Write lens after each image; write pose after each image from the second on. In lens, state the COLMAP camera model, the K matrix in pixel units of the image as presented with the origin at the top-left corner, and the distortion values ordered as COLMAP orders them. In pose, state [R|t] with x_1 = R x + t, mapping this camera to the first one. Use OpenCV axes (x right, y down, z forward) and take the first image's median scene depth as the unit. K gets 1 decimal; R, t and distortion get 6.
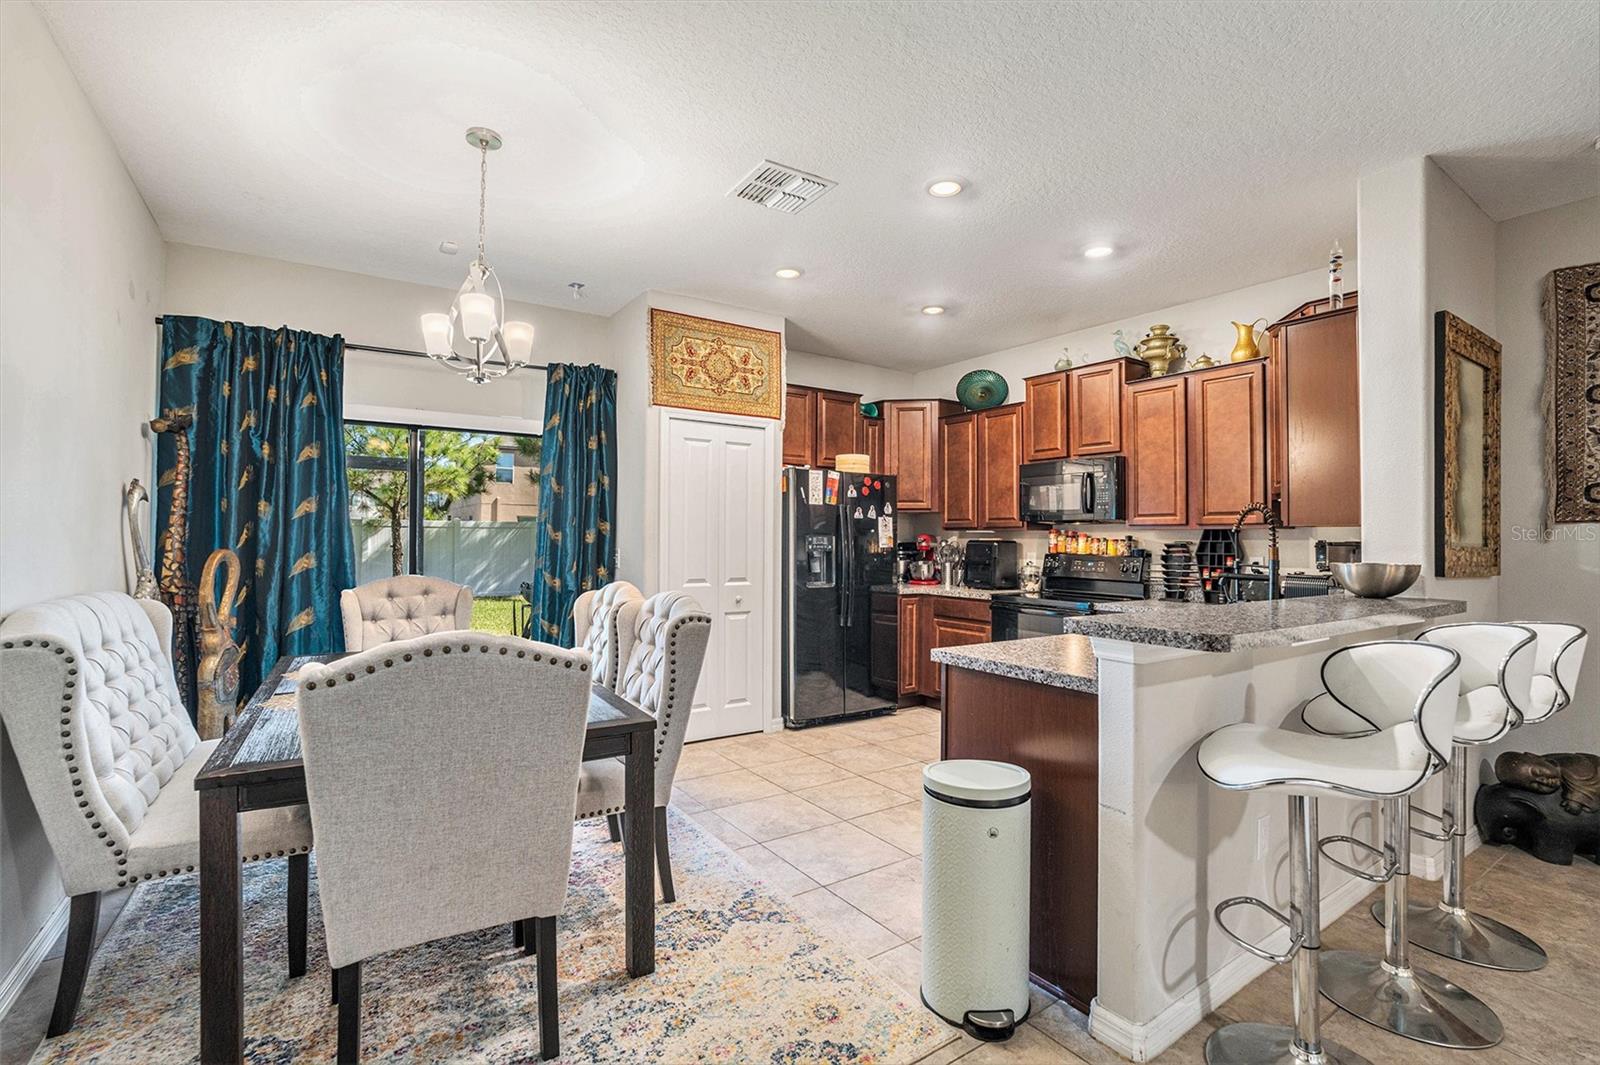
lens RADIAL K [[728.1, 0, 814.0], [0, 728.1, 536.2], [0, 0, 1]] dist [-0.040401, 0.015074]
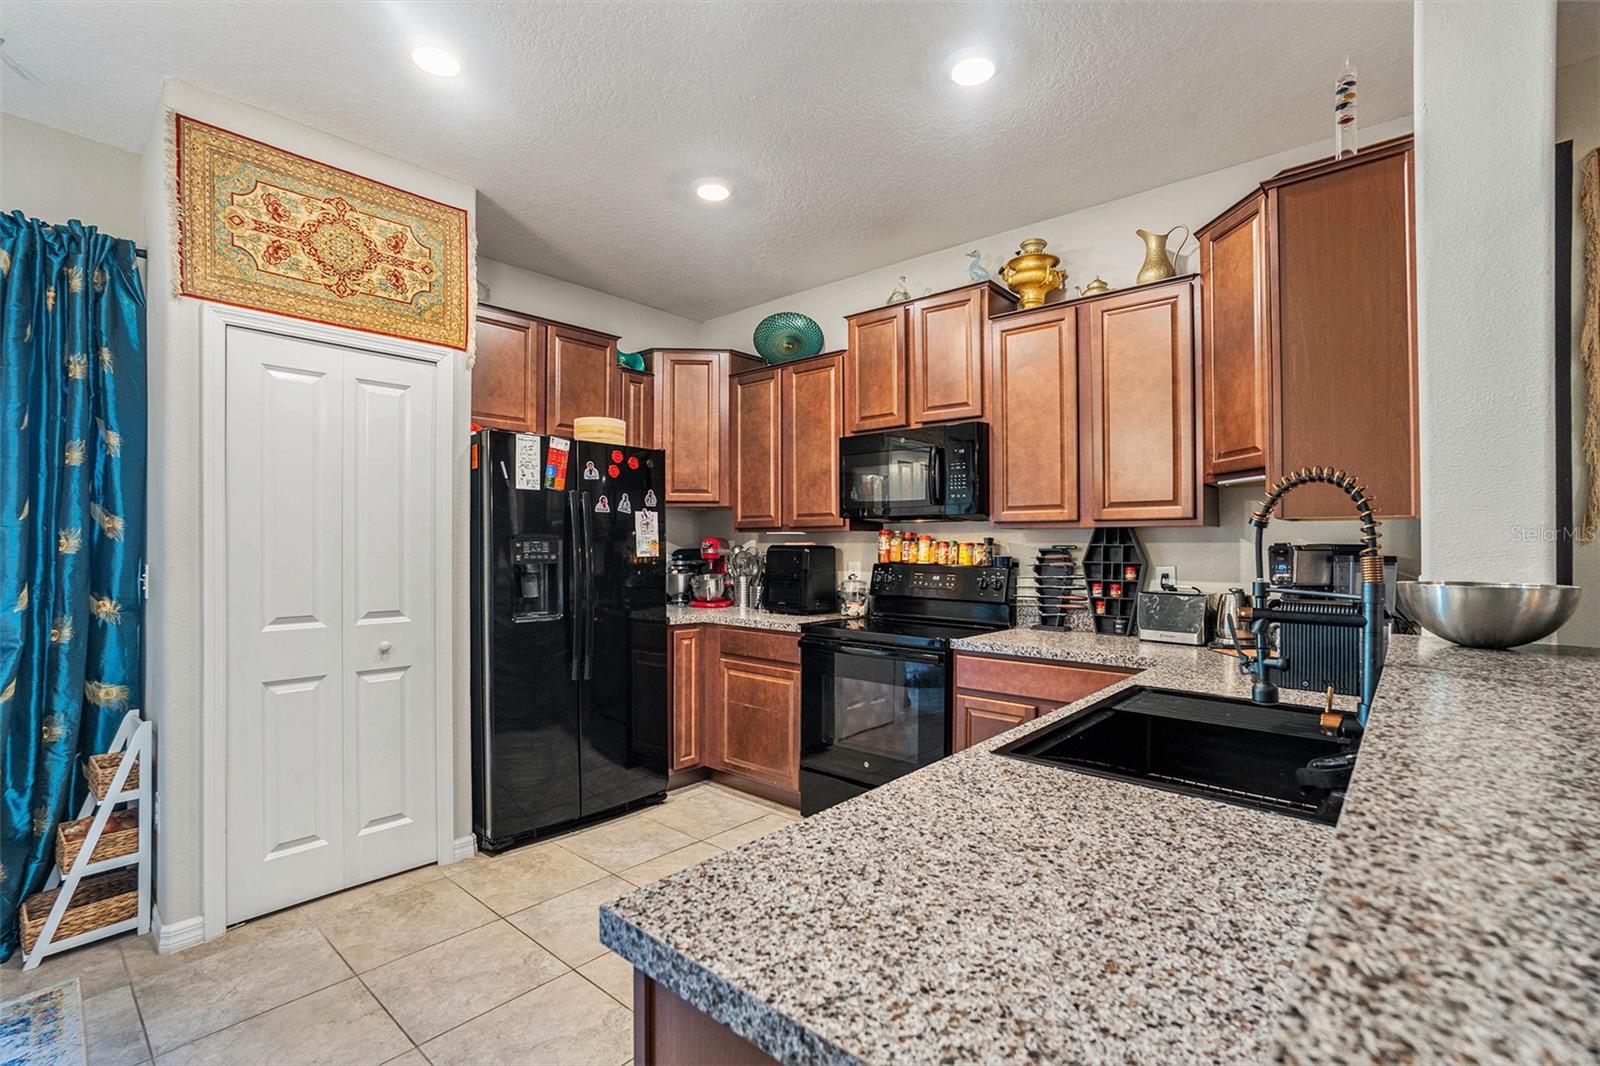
lens RADIAL K [[728.1, 0, 819.3], [0, 728.1, 544.6], [0, 0, 1]] dist [-0.040401, 0.015074]
pose [[0.965904, -0.005808, 0.258834, 0.086632], [0.004475, 0.999974, 0.005738, 0.001225], [-0.258860, -0.004384, 0.965905, 0.345556]]
